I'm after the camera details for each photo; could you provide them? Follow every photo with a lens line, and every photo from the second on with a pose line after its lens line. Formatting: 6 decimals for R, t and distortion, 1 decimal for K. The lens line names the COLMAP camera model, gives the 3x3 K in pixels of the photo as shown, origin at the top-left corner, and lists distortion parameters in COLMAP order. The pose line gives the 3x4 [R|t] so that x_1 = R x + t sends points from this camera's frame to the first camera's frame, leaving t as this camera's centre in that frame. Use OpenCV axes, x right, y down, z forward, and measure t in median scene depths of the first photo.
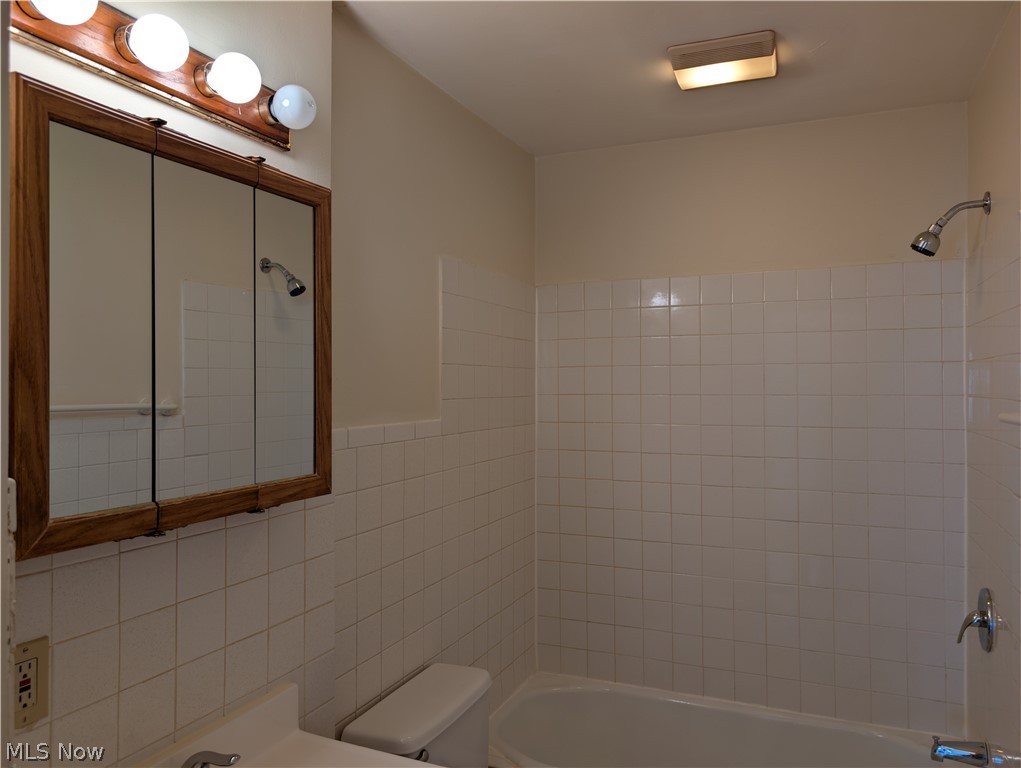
lens RADIAL K [[738.6, 0, 518.9], [0, 738.6, 377.4], [0, 0, 1]] dist [0.020491, -0.023078]
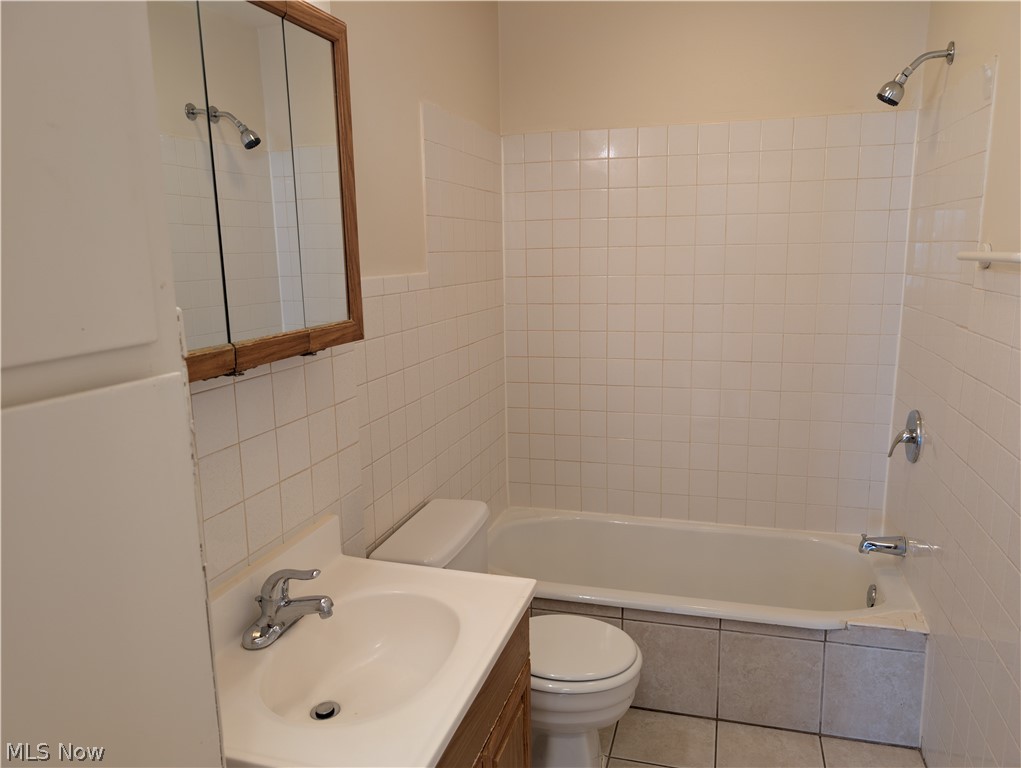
lens RADIAL K [[738.6, 0, 517.5], [0, 738.6, 386.2], [0, 0, 1]] dist [0.020491, -0.023078]
pose [[0.991981, -0.036303, 0.121065, -0.120566], [0.012345, 0.981112, 0.193047, 0.017579], [-0.125787, -0.190004, 0.973692, -0.035875]]
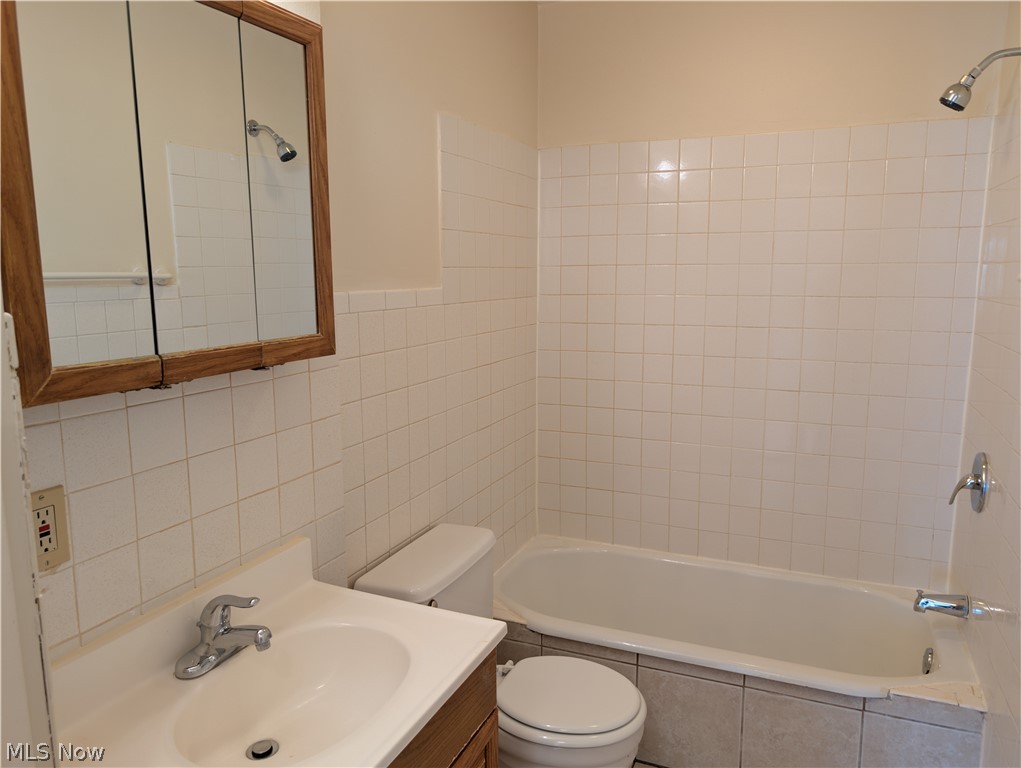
lens RADIAL K [[738.6, 0, 514.9], [0, 738.6, 383.6], [0, 0, 1]] dist [0.020491, -0.023078]
pose [[1.000000, -0.000041, -0.000005, -0.010060], [0.000041, 0.986536, 0.163546, 0.024589], [-0.000001, -0.163546, 0.986536, 0.013857]]
